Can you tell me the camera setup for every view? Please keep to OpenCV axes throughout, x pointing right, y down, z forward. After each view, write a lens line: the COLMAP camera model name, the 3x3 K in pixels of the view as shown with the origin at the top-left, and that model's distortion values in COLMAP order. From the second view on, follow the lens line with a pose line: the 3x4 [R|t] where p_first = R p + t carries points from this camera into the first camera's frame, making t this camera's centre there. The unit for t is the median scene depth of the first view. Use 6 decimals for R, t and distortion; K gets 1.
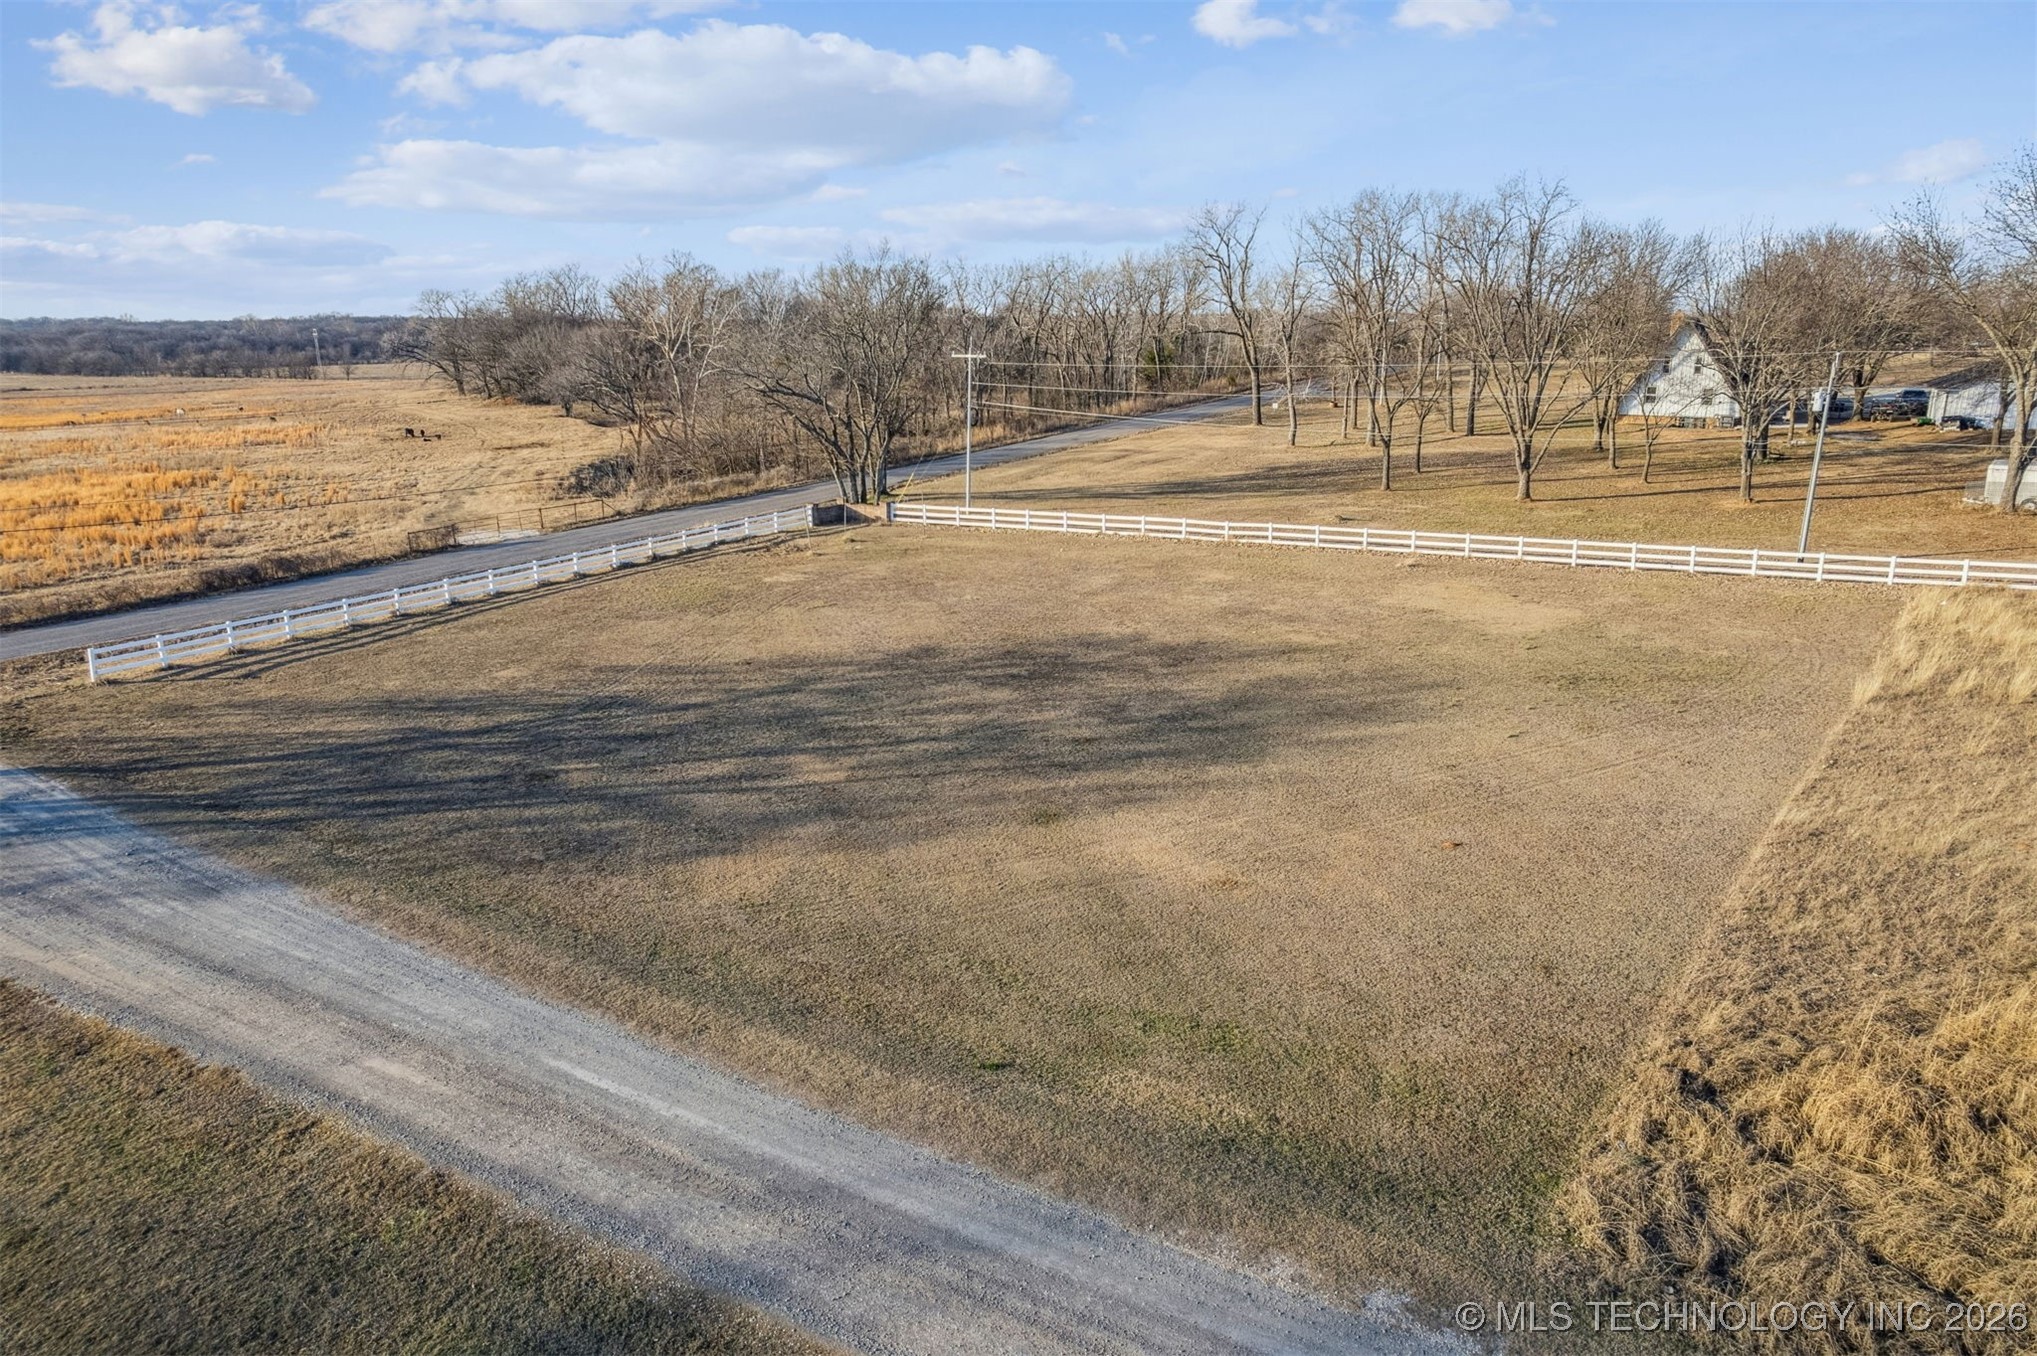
lens RADIAL K [[1310.5, 0, 1003.7], [0, 1310.5, 687.1], [0, 0, 1]] dist [-0.064766, 0.050523]
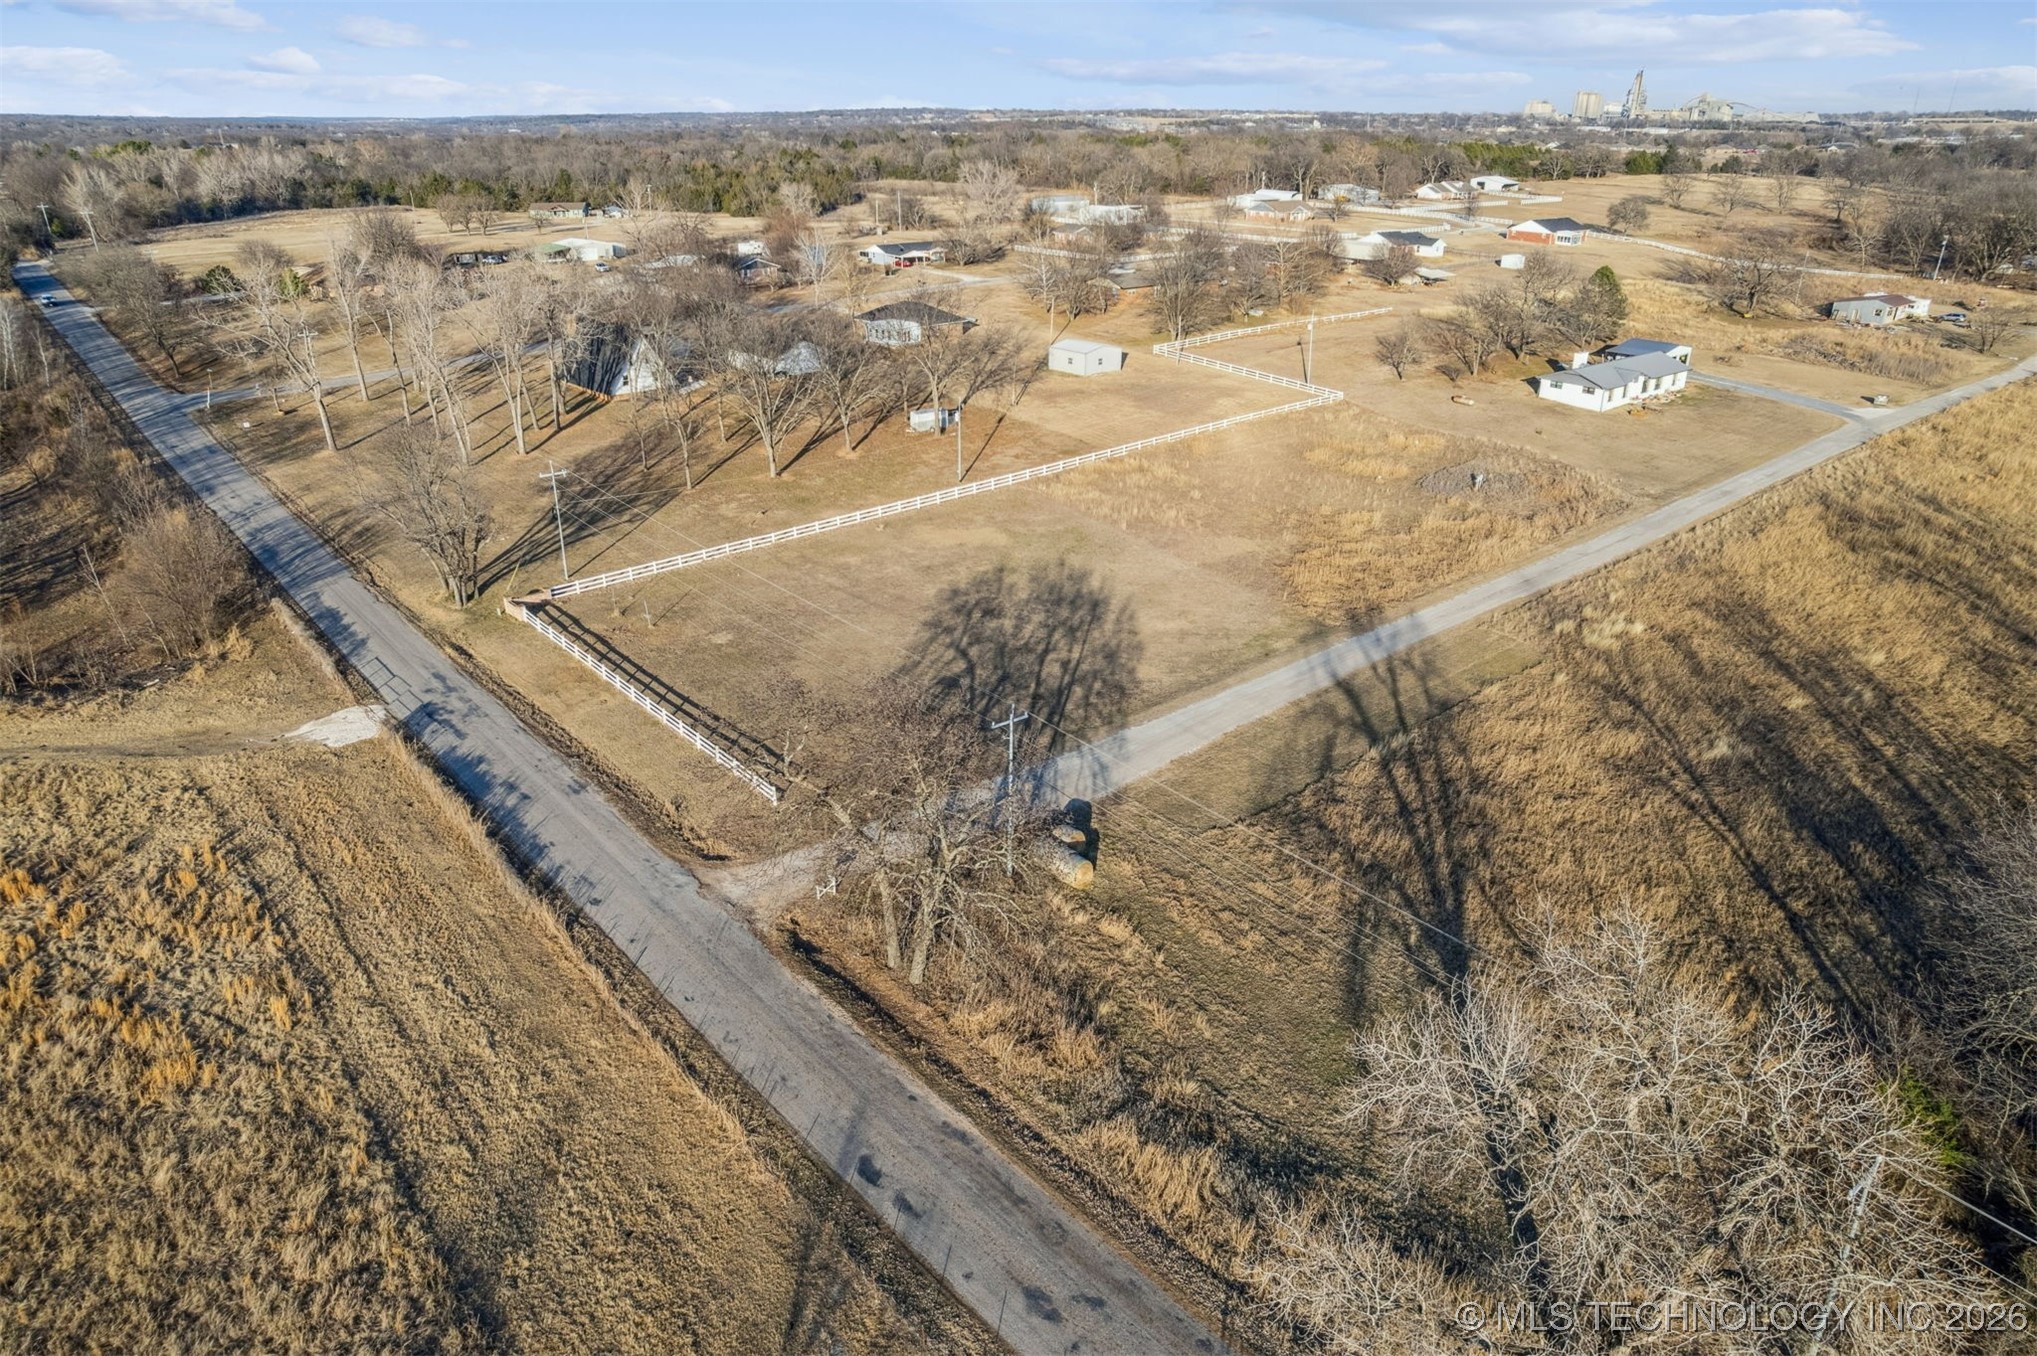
lens RADIAL K [[1310.5, 0, 1003.7], [0, 1310.5, 687.1], [0, 0, 1]] dist [-0.064766, 0.050523]
pose [[0.300457, -0.382684, 0.873658, -1.683047], [0.257260, 0.914548, 0.312121, -0.497227], [-0.918446, 0.130979, 0.373231, 0.039324]]
